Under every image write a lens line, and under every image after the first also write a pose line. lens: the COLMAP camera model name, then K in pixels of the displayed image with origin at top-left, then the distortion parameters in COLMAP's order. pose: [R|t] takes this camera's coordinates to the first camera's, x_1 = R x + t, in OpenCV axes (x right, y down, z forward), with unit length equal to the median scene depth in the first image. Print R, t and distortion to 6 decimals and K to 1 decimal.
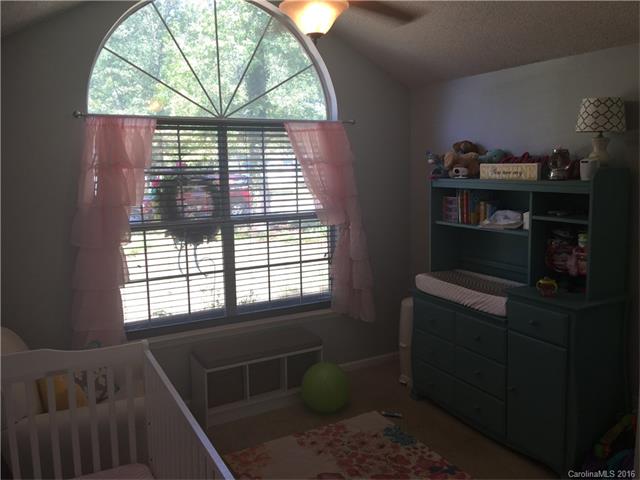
lens RADIAL K [[552.4, 0, 308.0], [0, 552.4, 244.5], [0, 0, 1]] dist [0.087088, -0.065618]
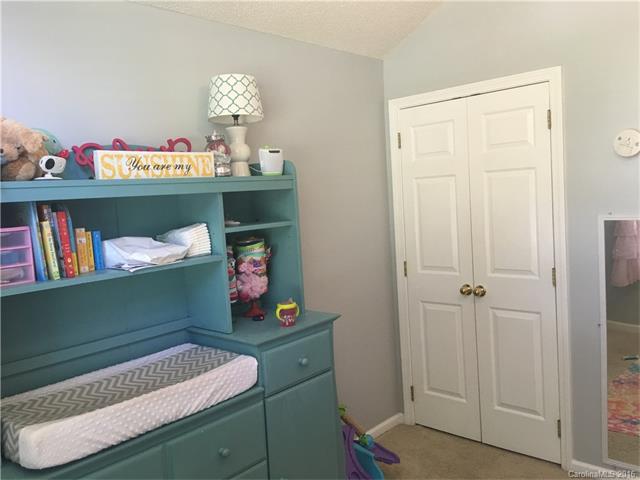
lens RADIAL K [[552.4, 0, 322.7], [0, 552.4, 236.4], [0, 0, 1]] dist [0.087088, -0.065618]
pose [[-0.338205, -0.043464, 0.940068, -0.144401], [0.203175, 0.972002, 0.118036, -0.052502], [-0.918878, 0.230918, -0.319905, 0.595322]]
